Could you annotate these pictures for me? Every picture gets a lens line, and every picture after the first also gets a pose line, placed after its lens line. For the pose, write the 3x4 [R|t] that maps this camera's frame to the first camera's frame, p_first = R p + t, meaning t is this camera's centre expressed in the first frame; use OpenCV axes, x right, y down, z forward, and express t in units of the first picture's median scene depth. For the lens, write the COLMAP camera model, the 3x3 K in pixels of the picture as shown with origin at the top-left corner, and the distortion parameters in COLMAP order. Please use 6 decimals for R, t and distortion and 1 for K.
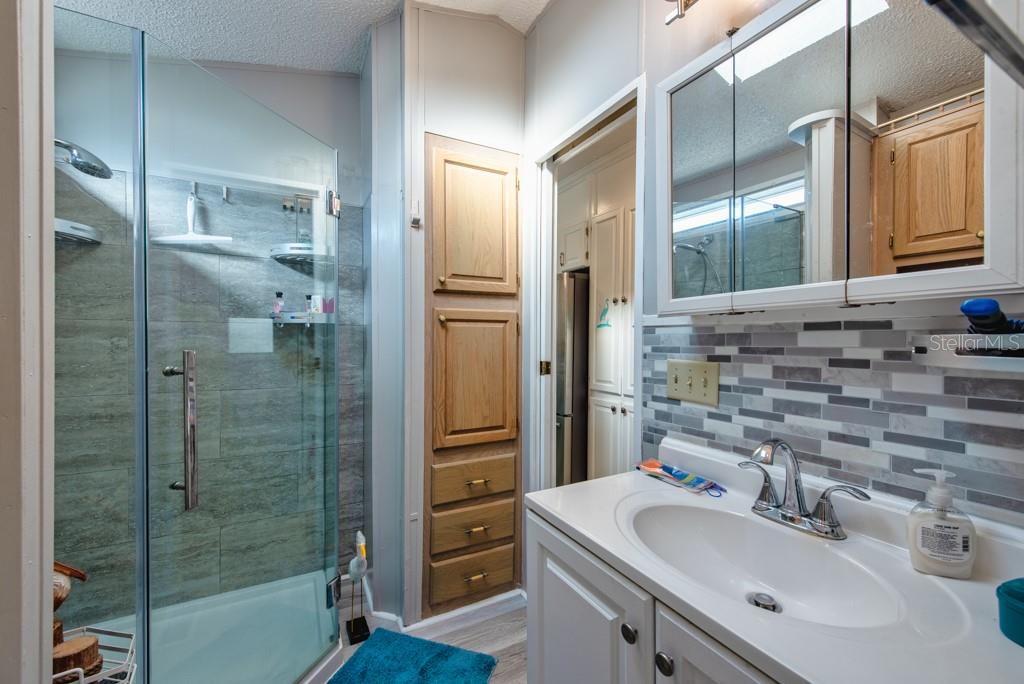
lens RADIAL K [[404.6, 0, 508.2], [0, 404.6, 340.0], [0, 0, 1]] dist [0.003900, -0.000020]
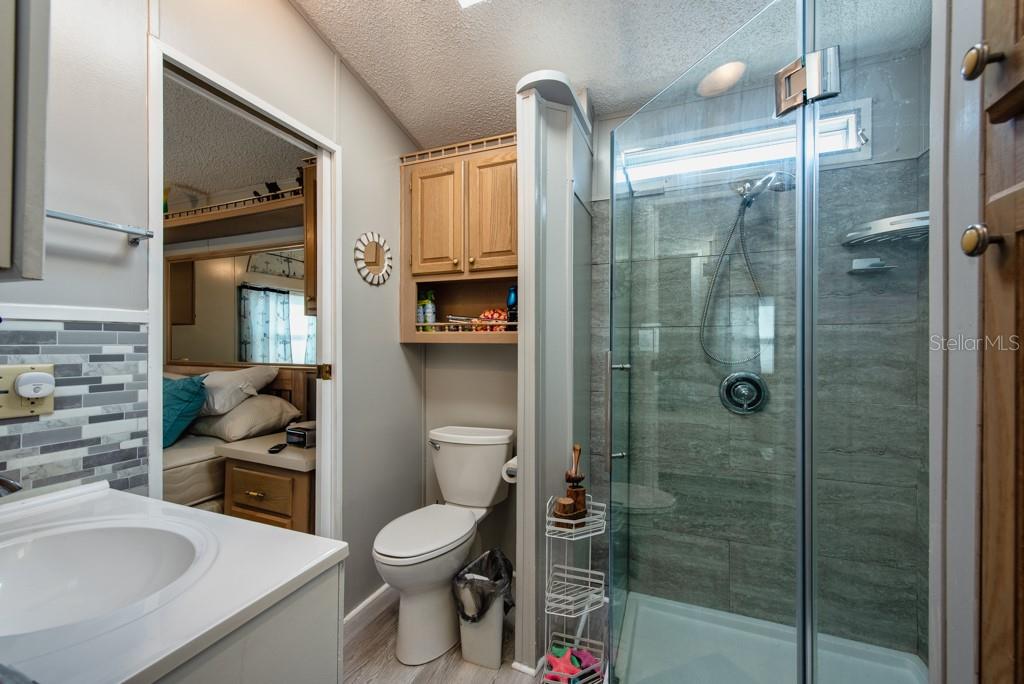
lens RADIAL K [[404.6, 0, 511.3], [0, 404.6, 344.4], [0, 0, 1]] dist [0.003900, -0.000020]
pose [[-0.630958, -0.018153, 0.775605, -0.916516], [-0.015216, 0.999823, 0.011023, -0.017232], [-0.775668, -0.004846, -0.631123, 0.805452]]
